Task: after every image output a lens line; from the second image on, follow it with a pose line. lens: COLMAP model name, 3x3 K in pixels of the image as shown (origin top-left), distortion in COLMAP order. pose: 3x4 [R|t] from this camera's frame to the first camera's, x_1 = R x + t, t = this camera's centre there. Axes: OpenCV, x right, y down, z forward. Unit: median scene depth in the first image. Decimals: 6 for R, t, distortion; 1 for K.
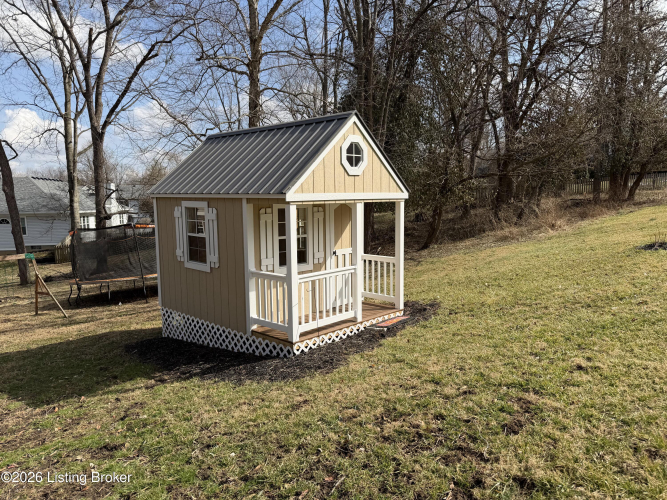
lens RADIAL K [[464.6, 0, 334.8], [0, 464.6, 248.9], [0, 0, 1]] dist [-0.040040, -0.001342]
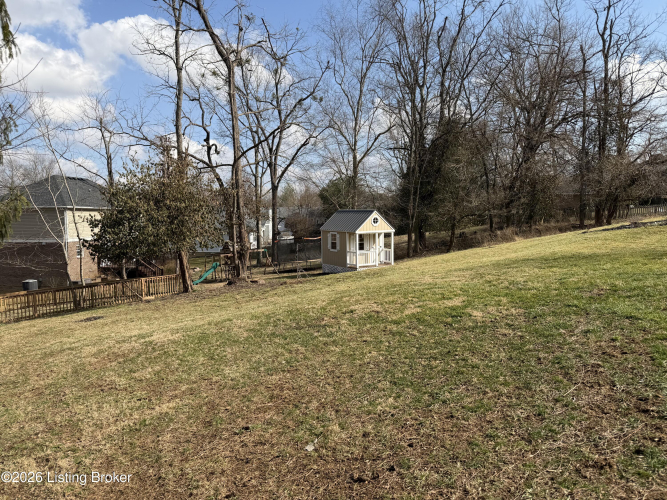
lens RADIAL K [[464.6, 0, 333.6], [0, 464.6, 250.1], [0, 0, 1]] dist [-0.040040, -0.001342]
pose [[0.966179, 0.020652, -0.257043, 0.625569], [-0.027894, 0.999309, -0.024559, 0.124356], [0.256358, 0.030898, 0.966088, -2.473861]]
